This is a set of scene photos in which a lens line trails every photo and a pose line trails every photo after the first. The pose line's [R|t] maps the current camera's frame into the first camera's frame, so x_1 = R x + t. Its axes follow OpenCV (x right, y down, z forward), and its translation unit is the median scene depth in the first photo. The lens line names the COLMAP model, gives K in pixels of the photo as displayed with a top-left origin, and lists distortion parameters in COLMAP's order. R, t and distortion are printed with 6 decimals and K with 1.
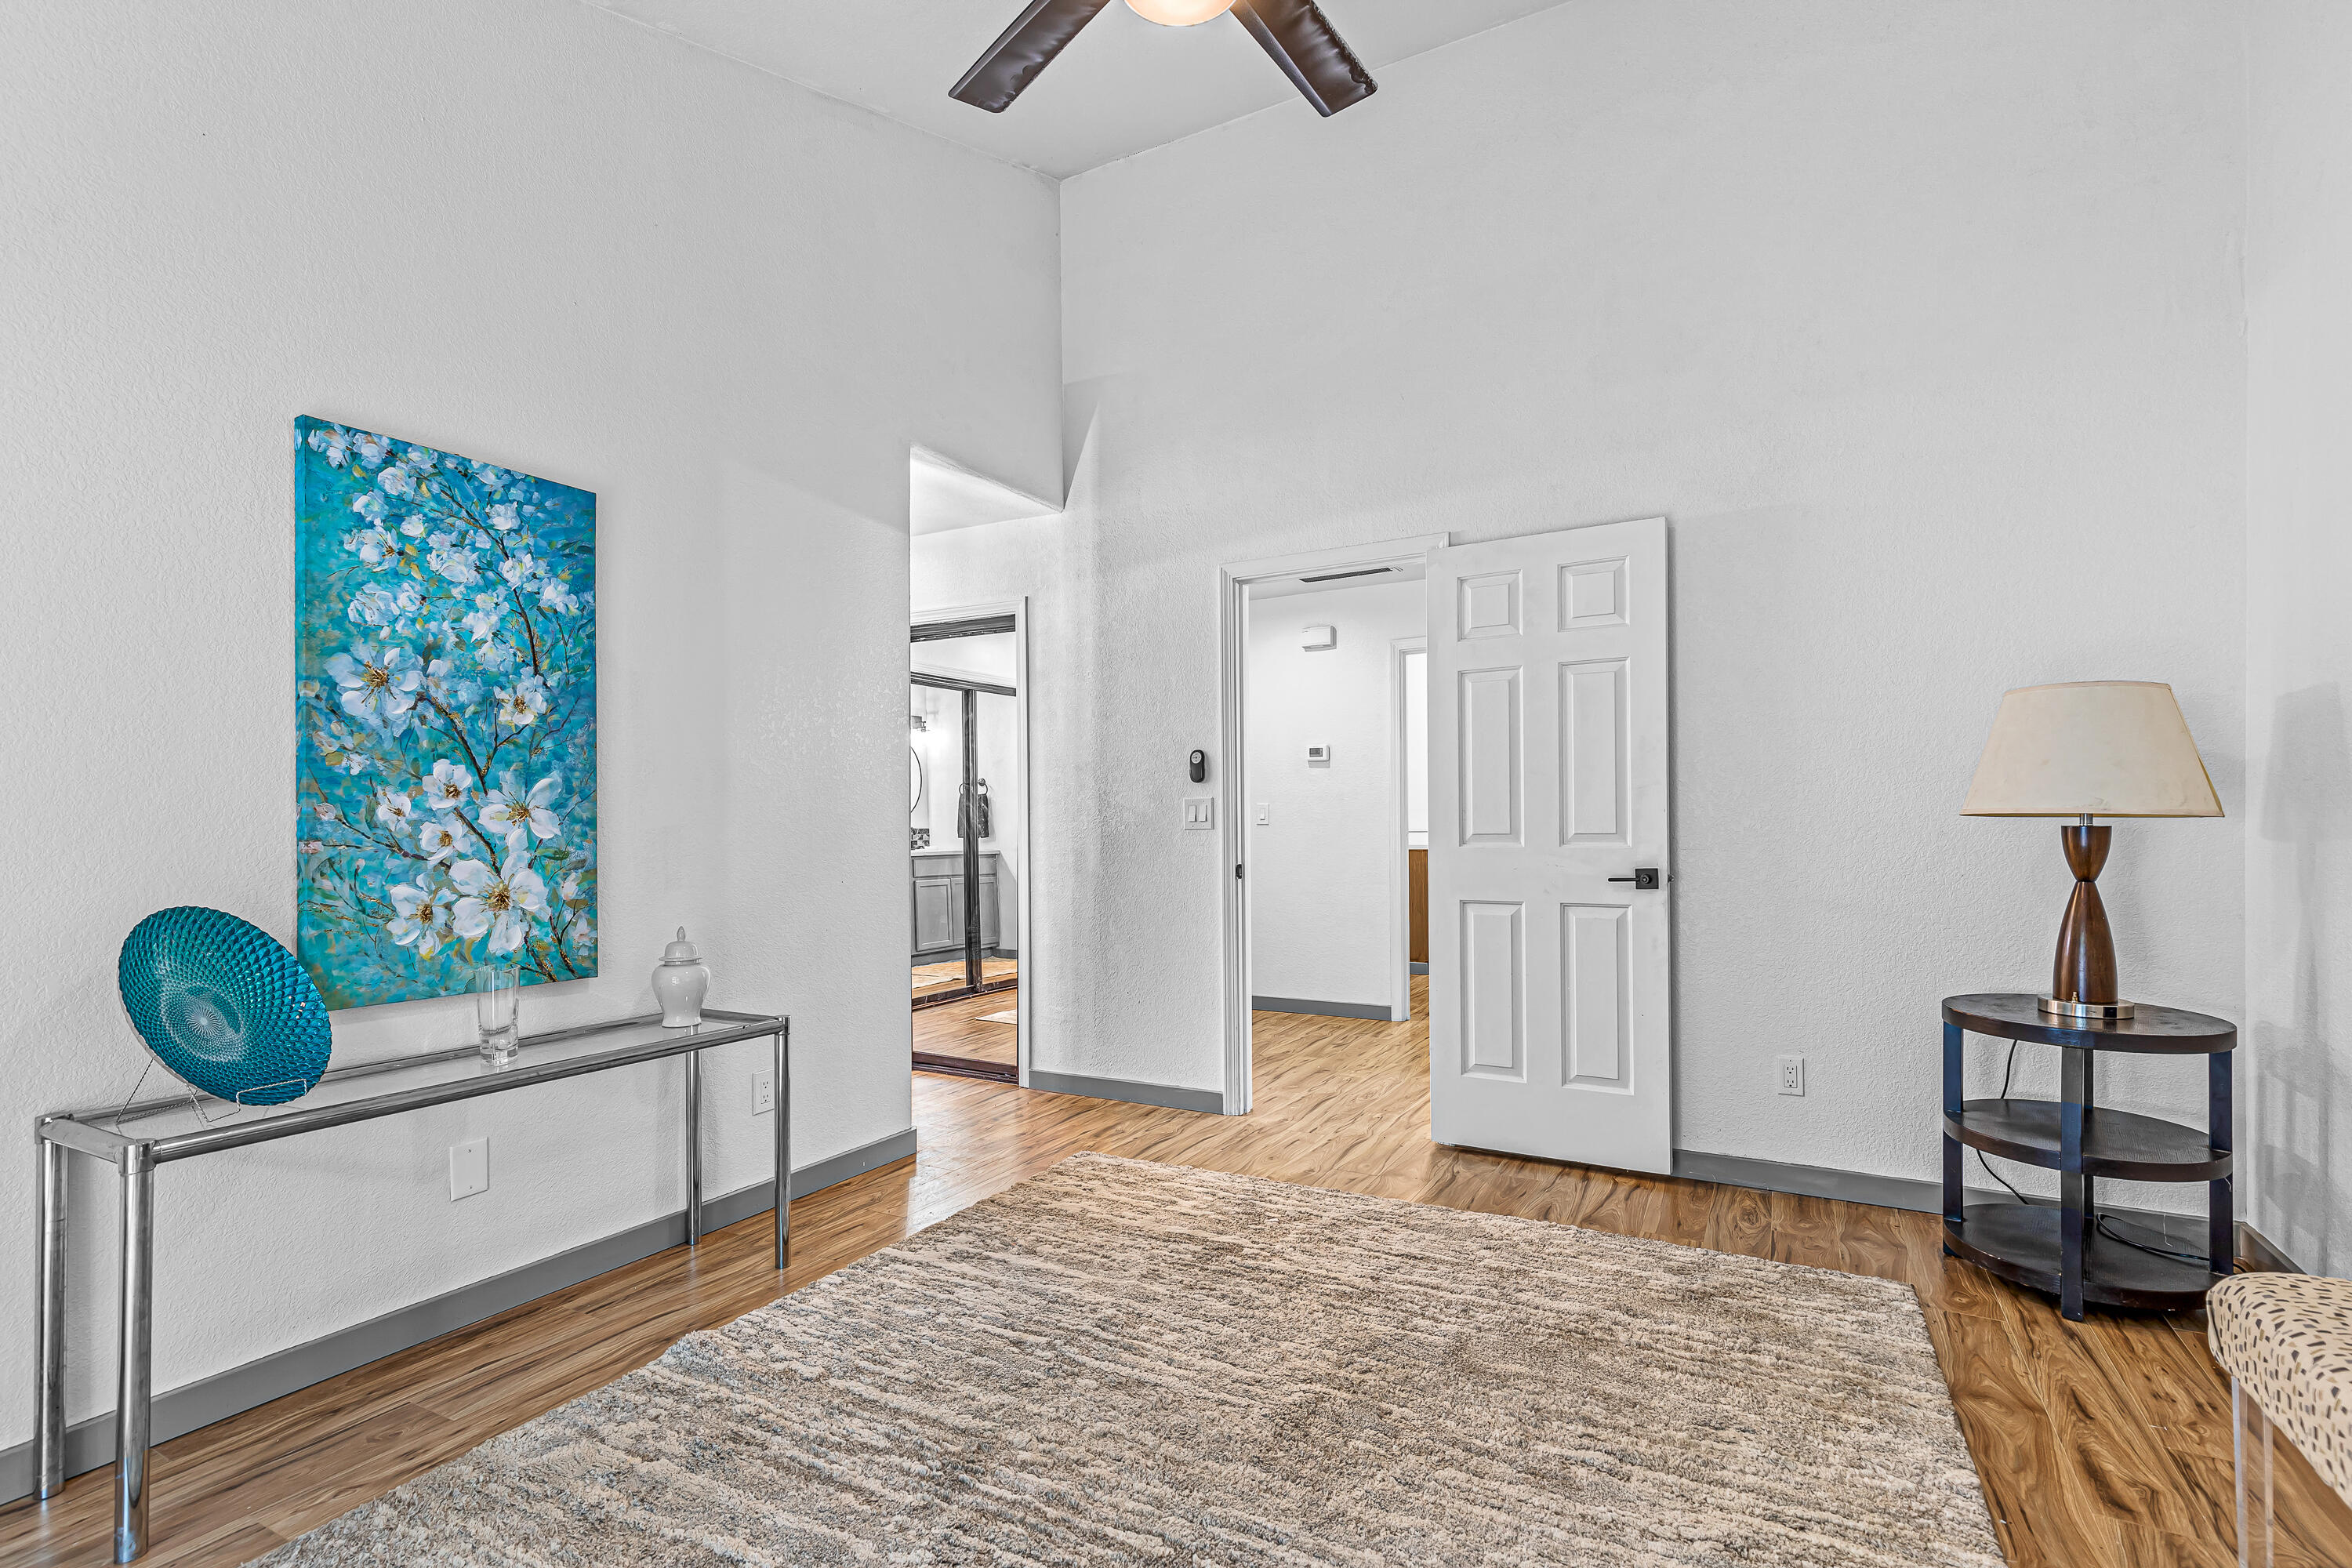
lens RADIAL K [[1088.8, 0, 1203.7], [0, 1088.8, 806.3], [0, 0, 1]] dist [0.010121, -0.000454]
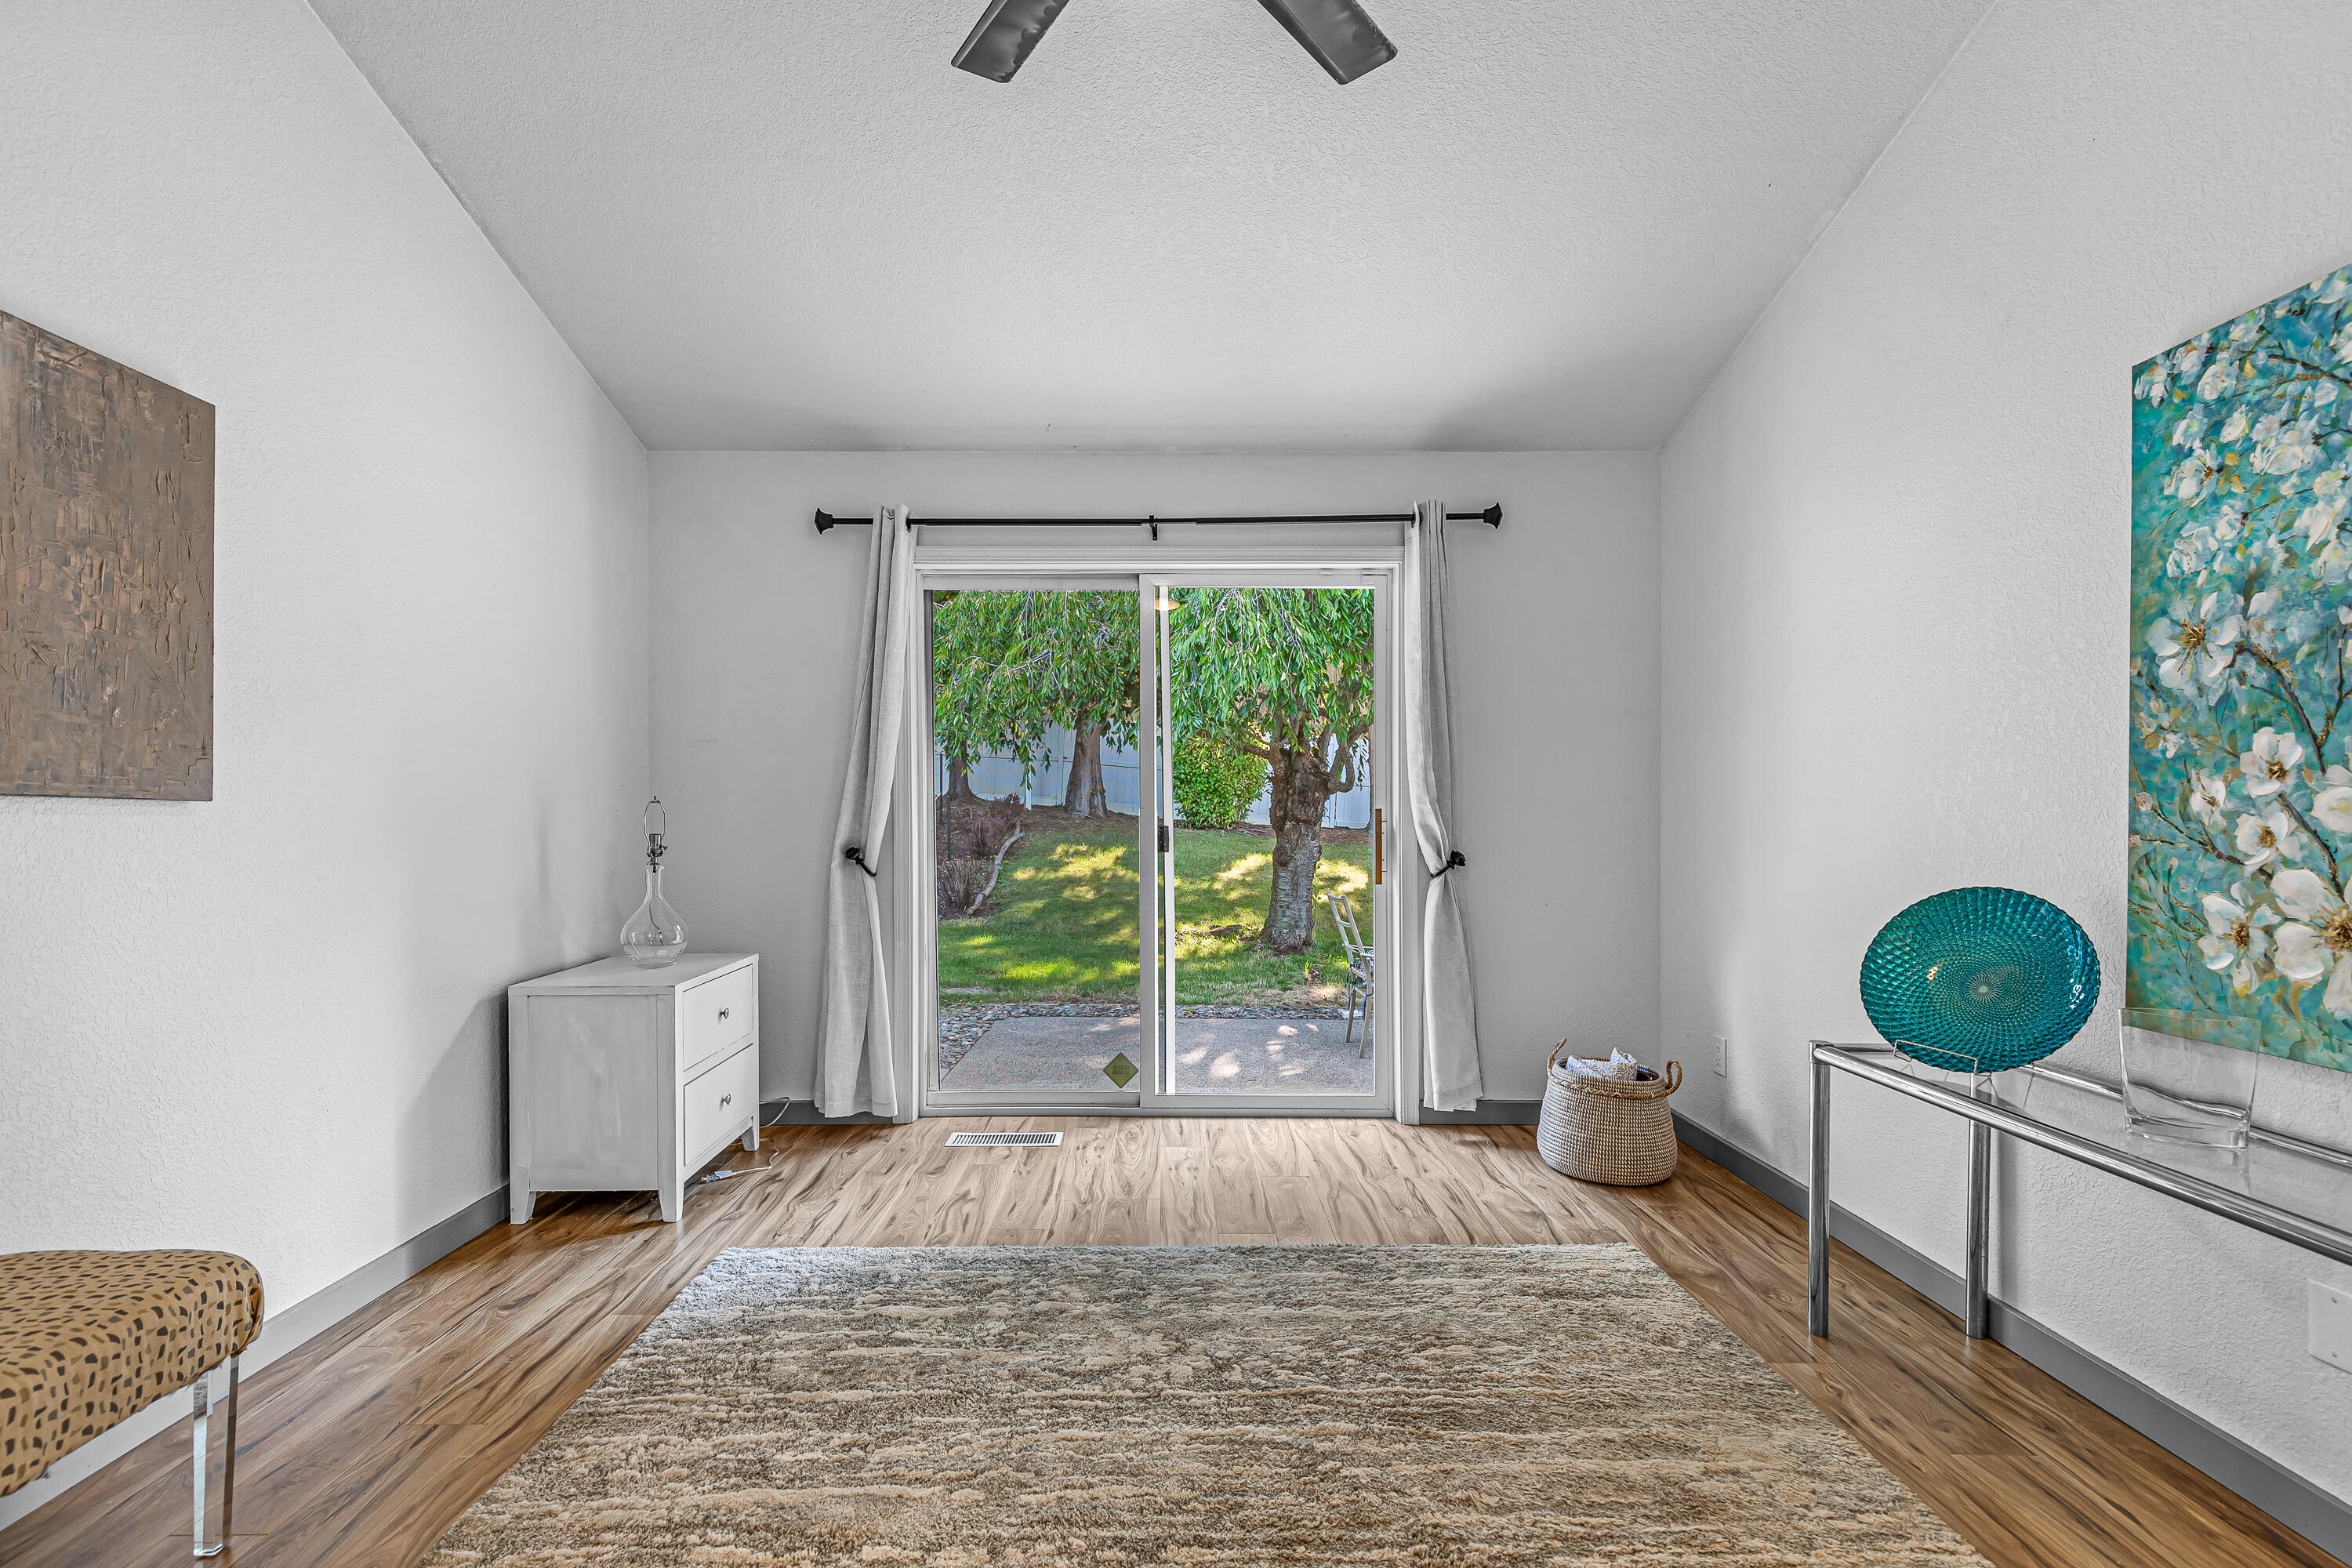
lens RADIAL K [[1083.6, 0, 1176.5], [0, 1083.6, 841.3], [0, 0, 1]] dist [0.009346, -0.000657]
pose [[-0.879204, 0.016206, -0.476170, 0.294941], [0.008511, 0.999796, 0.018311, 0.013341], [0.476370, 0.012047, -0.879162, 1.324228]]
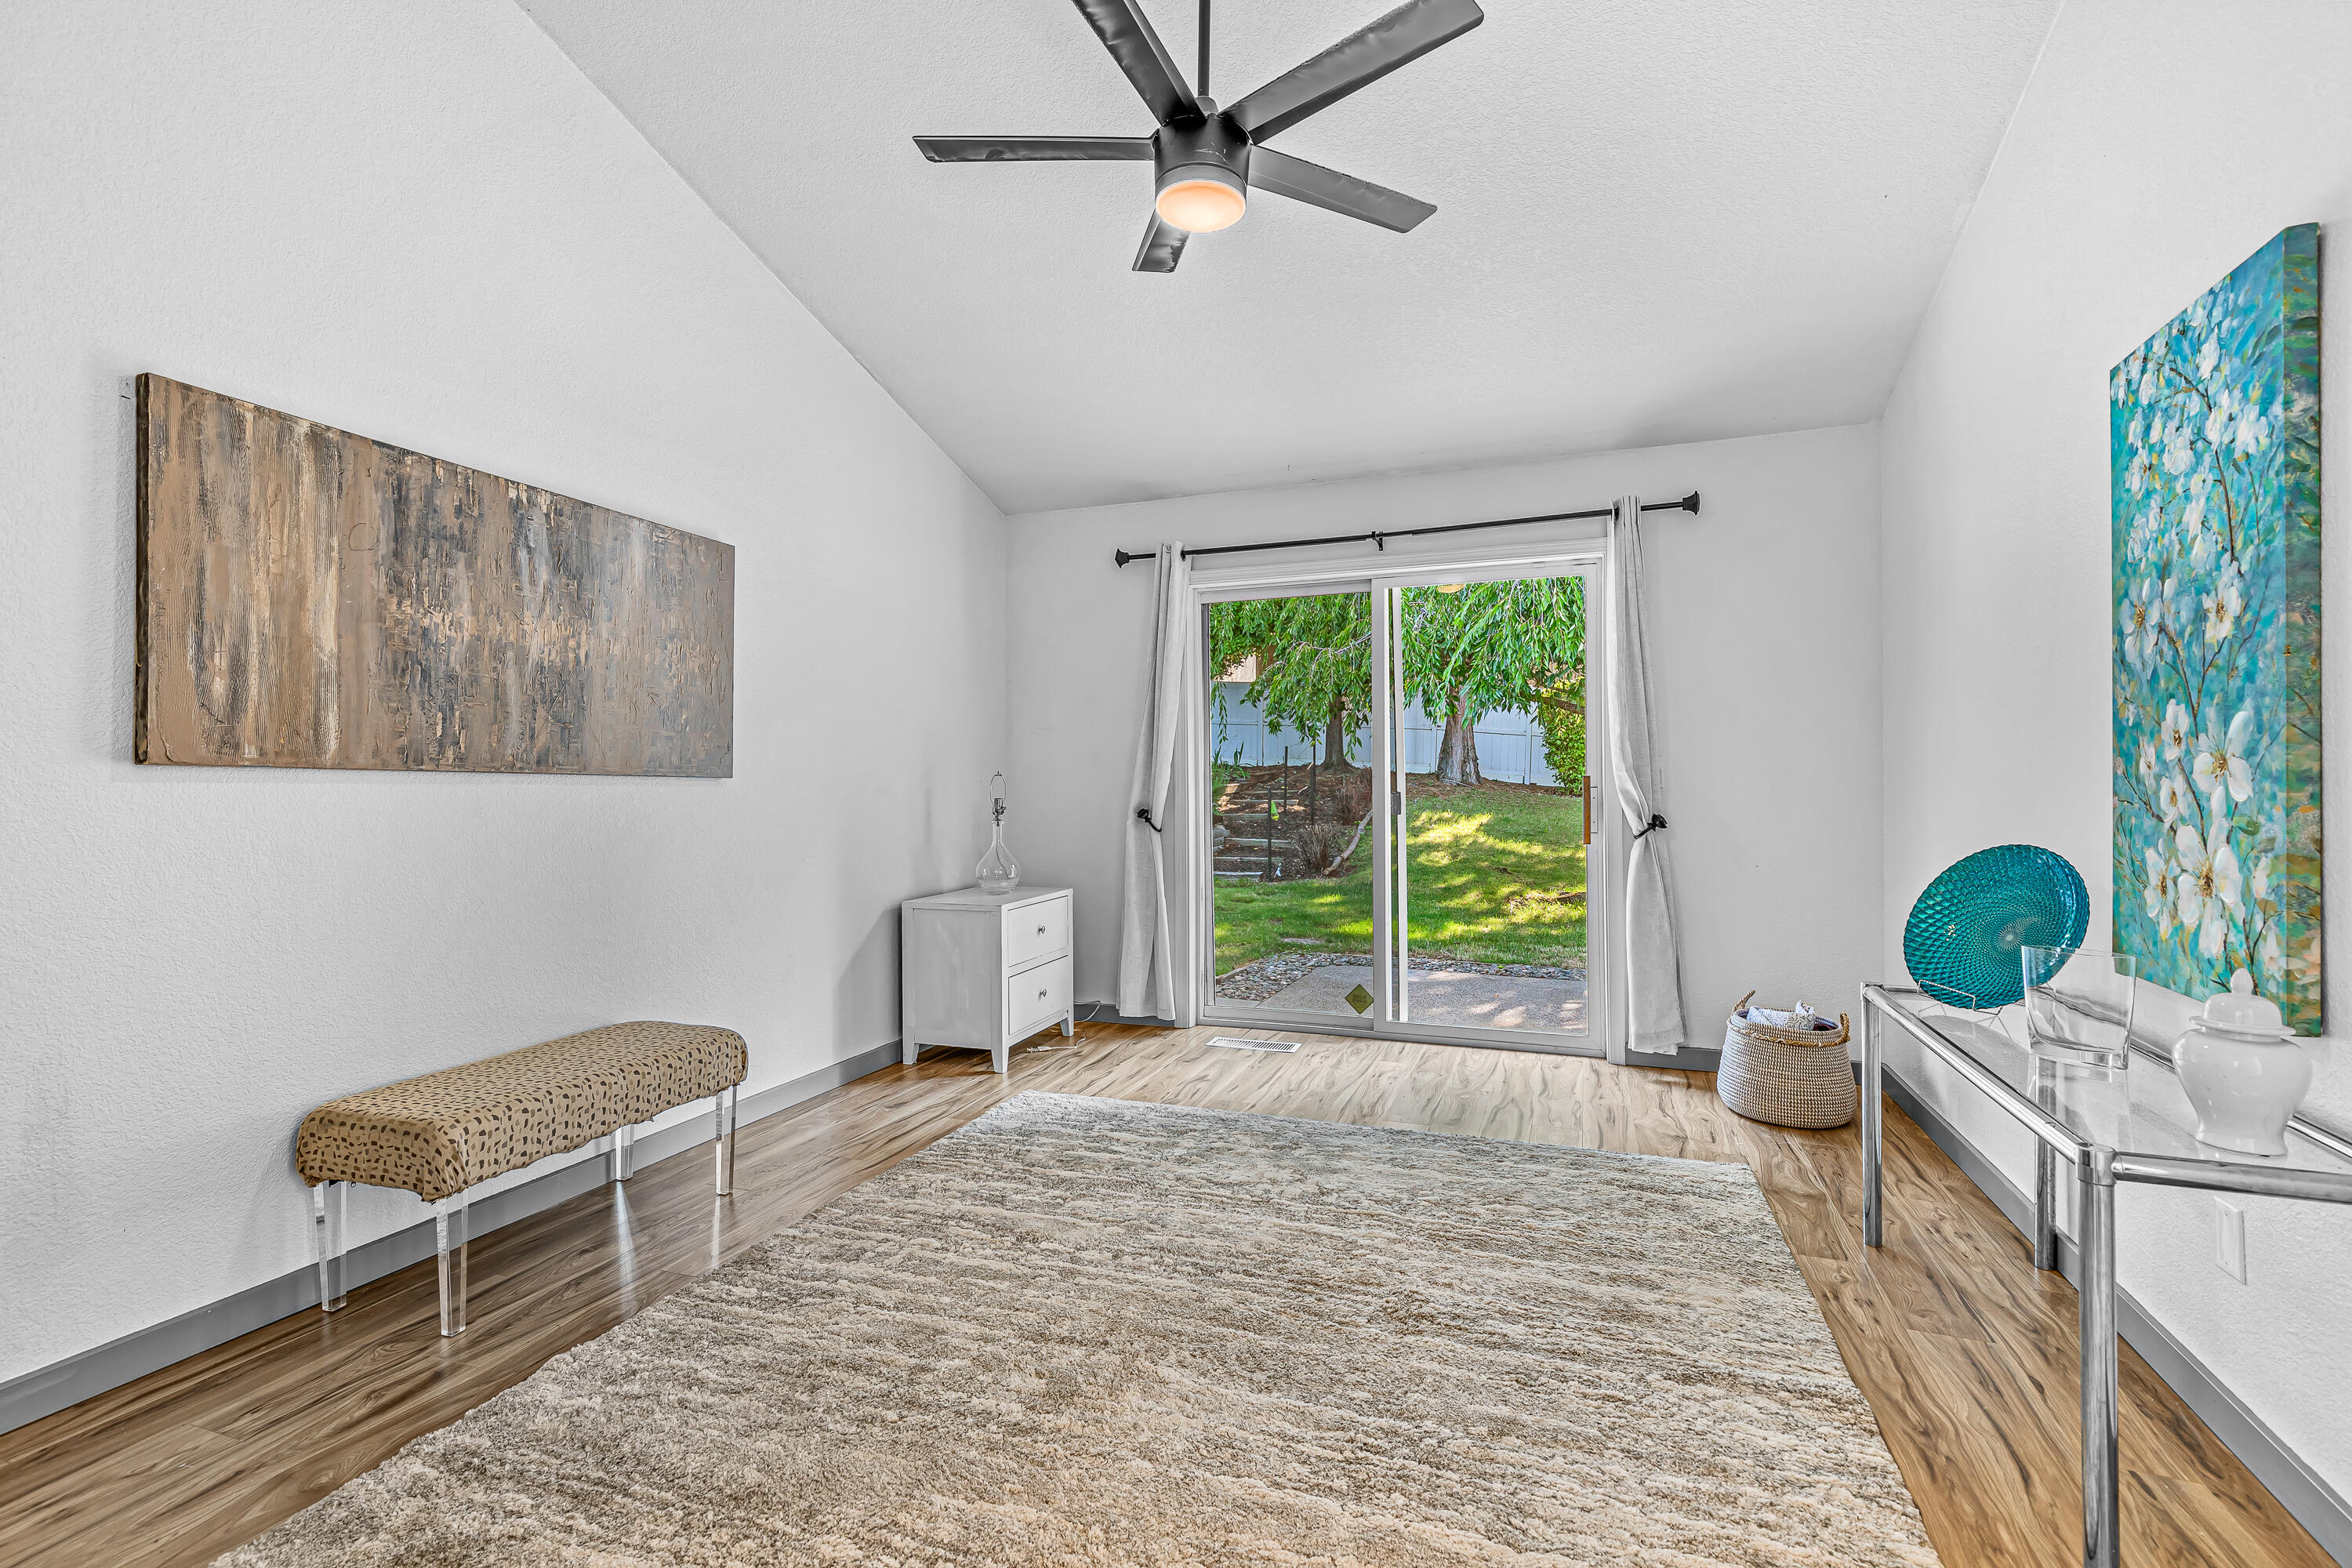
lens RADIAL K [[1088.8, 0, 1203.7], [0, 1088.8, 806.3], [0, 0, 1]] dist [0.010121, -0.000454]
pose [[-0.989596, 0.012900, -0.143292, 0.138631], [0.011330, 0.999867, 0.011762, 0.019106], [0.143424, 0.010016, -0.989611, 1.743588]]
